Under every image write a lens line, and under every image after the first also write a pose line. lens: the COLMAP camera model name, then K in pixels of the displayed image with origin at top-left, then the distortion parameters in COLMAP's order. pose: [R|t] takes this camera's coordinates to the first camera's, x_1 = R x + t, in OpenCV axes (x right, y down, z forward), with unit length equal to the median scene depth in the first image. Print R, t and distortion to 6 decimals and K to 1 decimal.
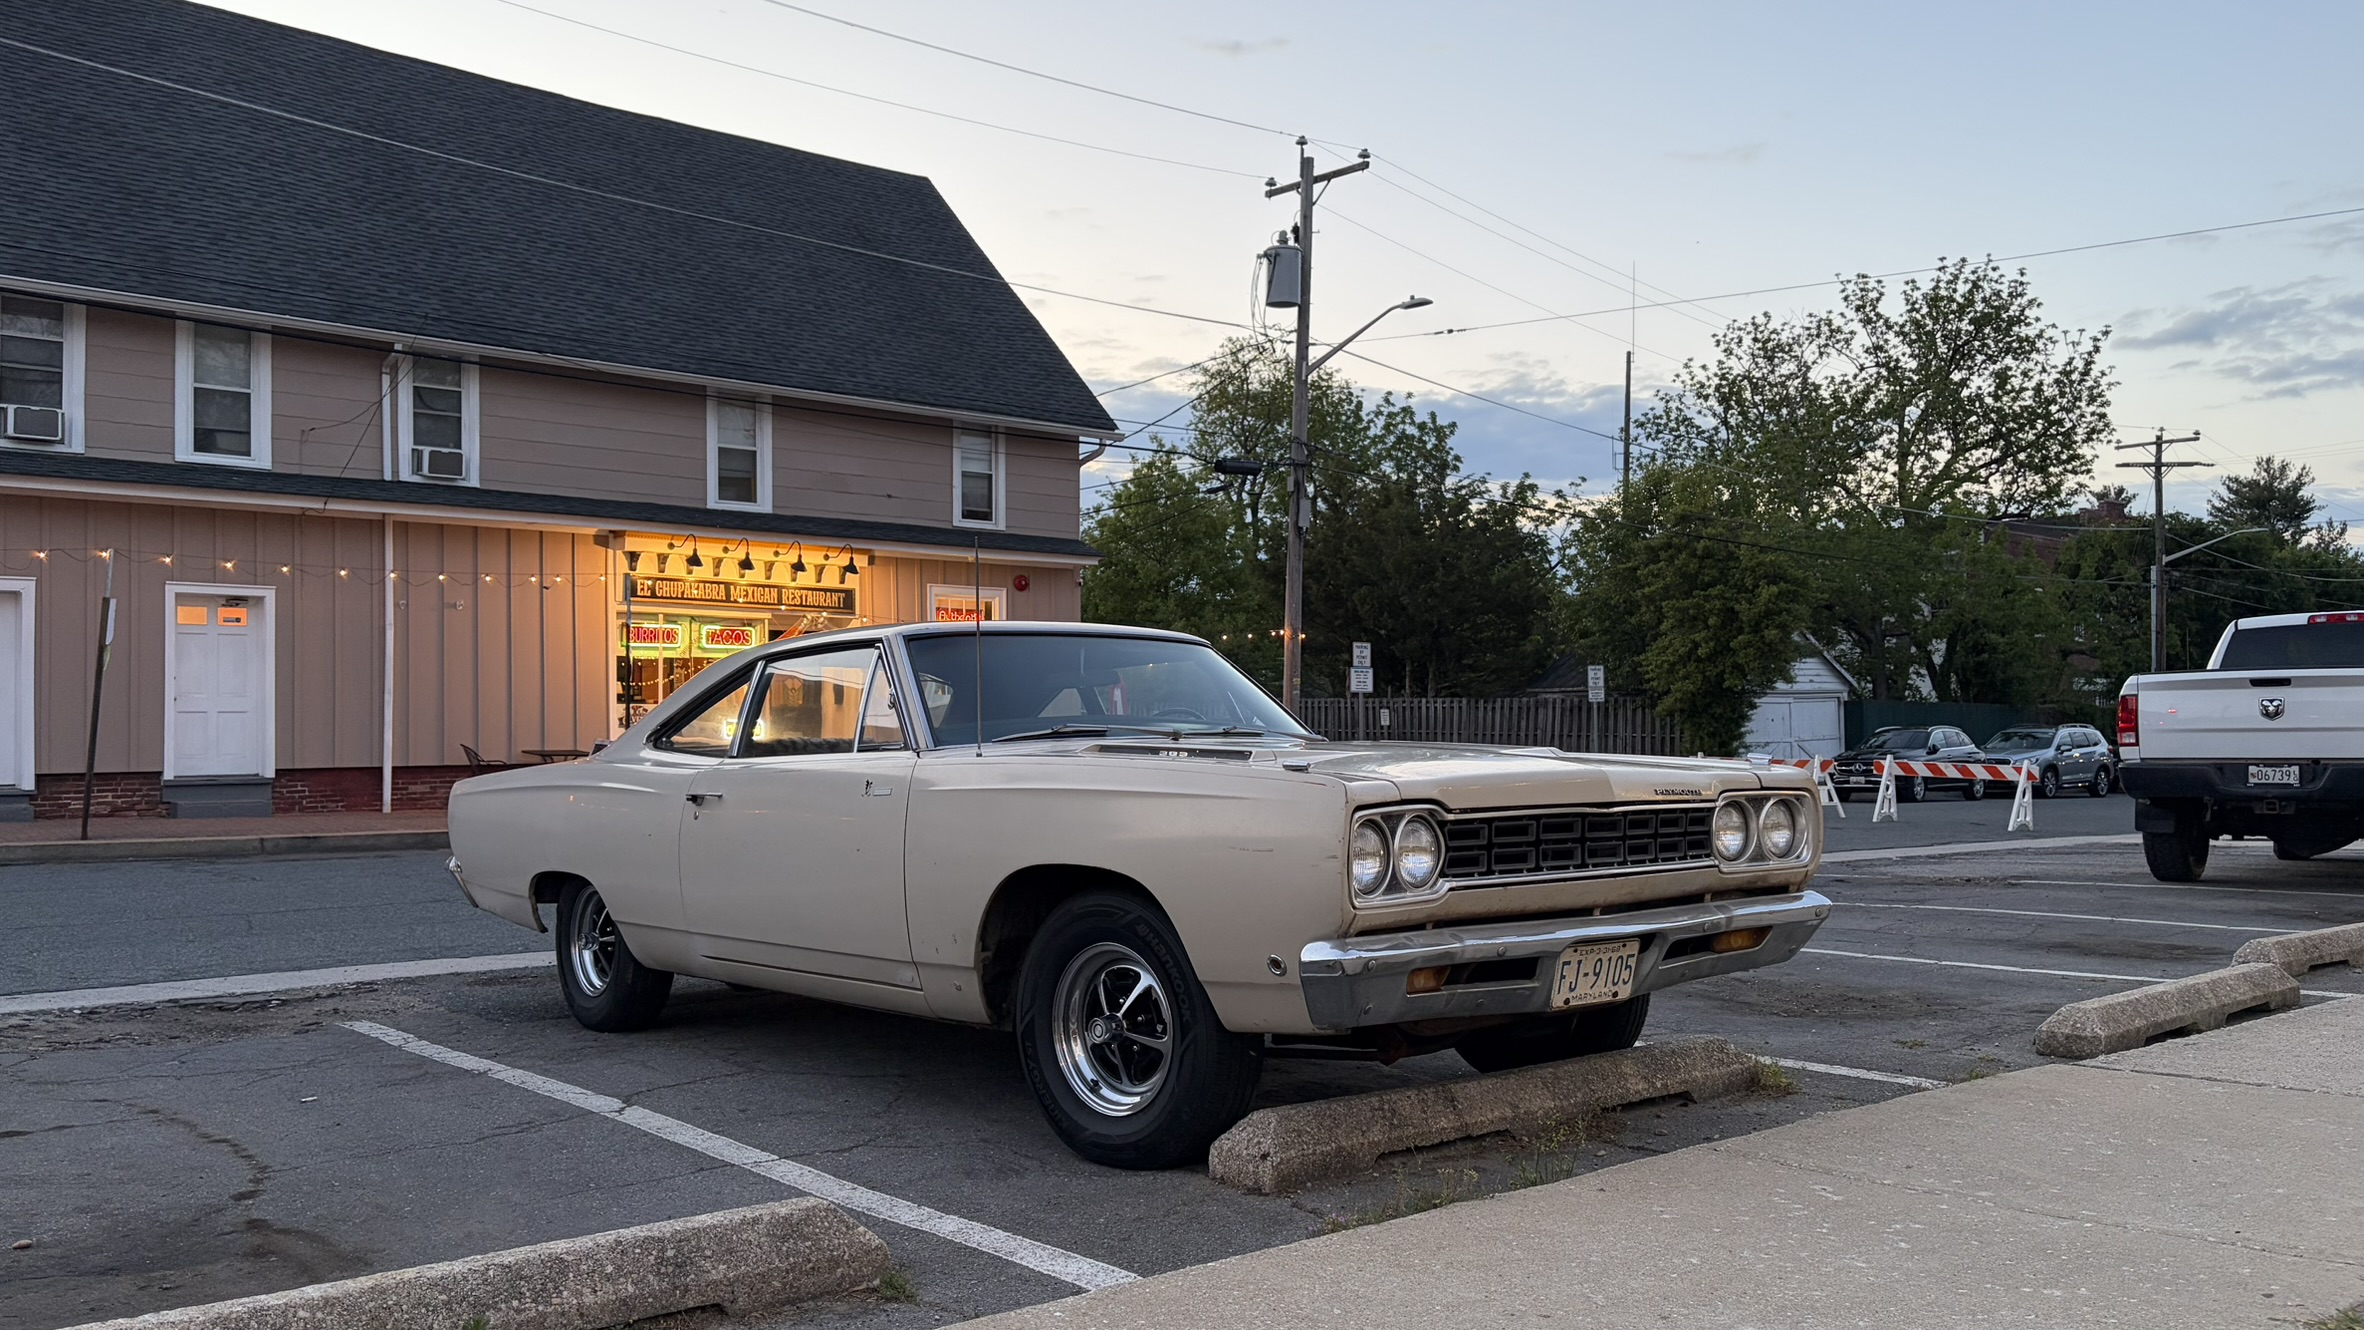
lens RADIAL K [[1769.7, 0, 1182.0], [0, 1769.7, 665.0], [0, 0, 1]] dist [0.006744, 0.000359]
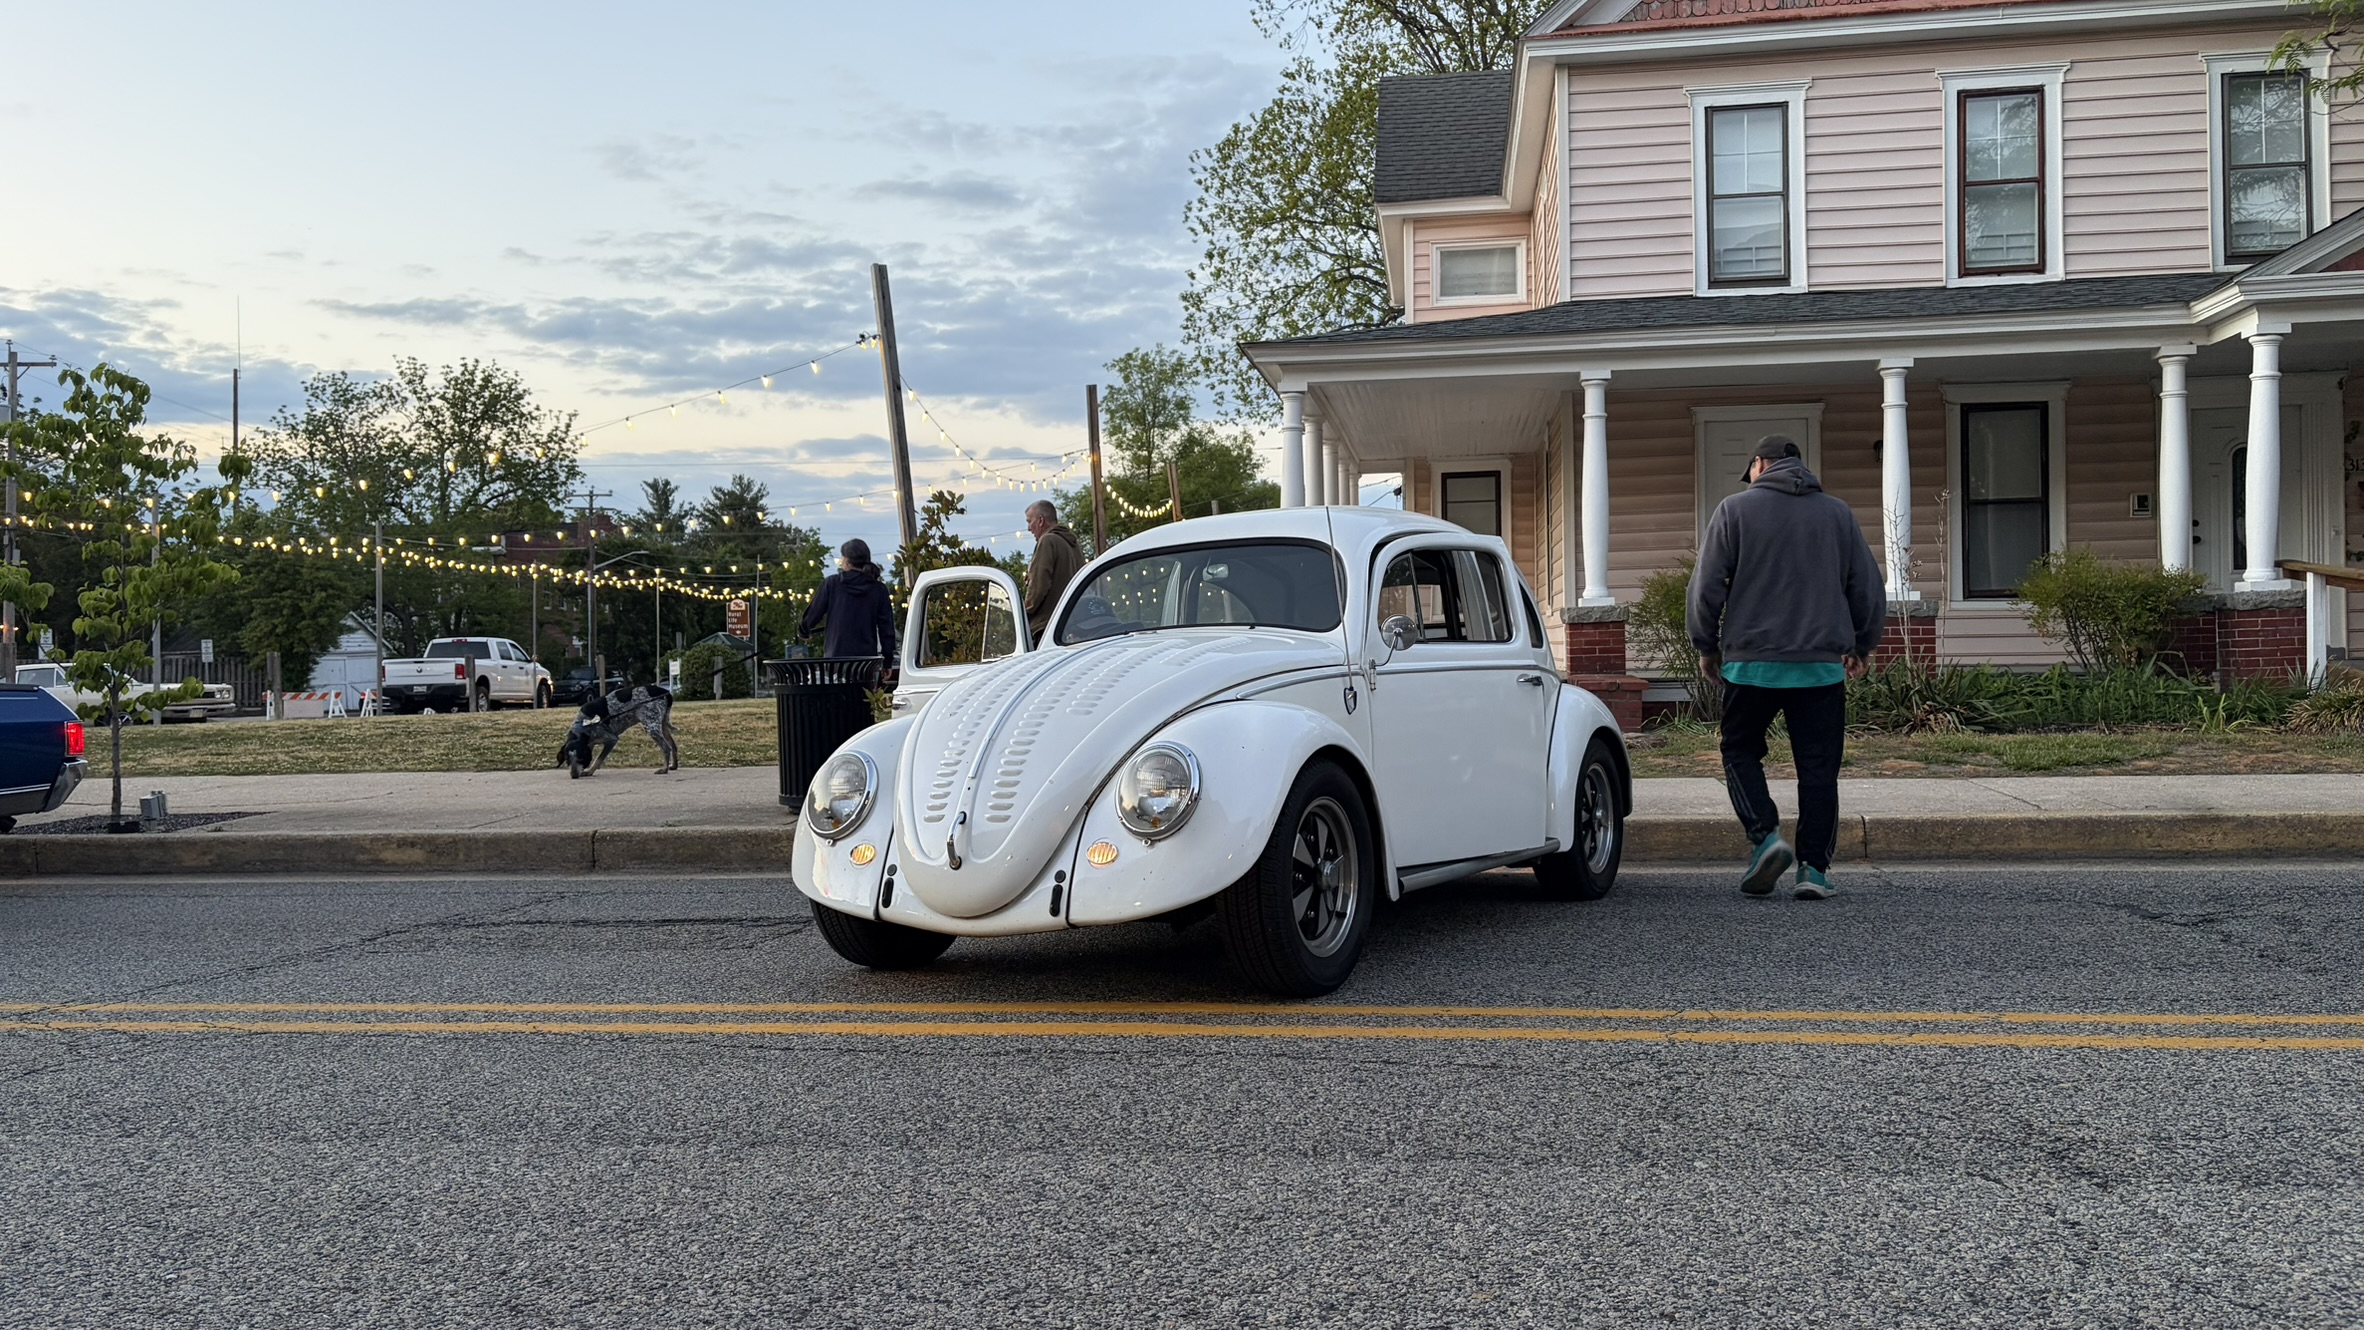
lens RADIAL K [[1769.7, 0, 1182.0], [0, 1769.7, 665.0], [0, 0, 1]] dist [0.006744, 0.000359]
pose [[0.746401, -0.017447, 0.665267, -0.116491], [-0.003811, 0.999528, 0.030489, -0.019440], [-0.665485, -0.025292, 0.745983, -0.521687]]
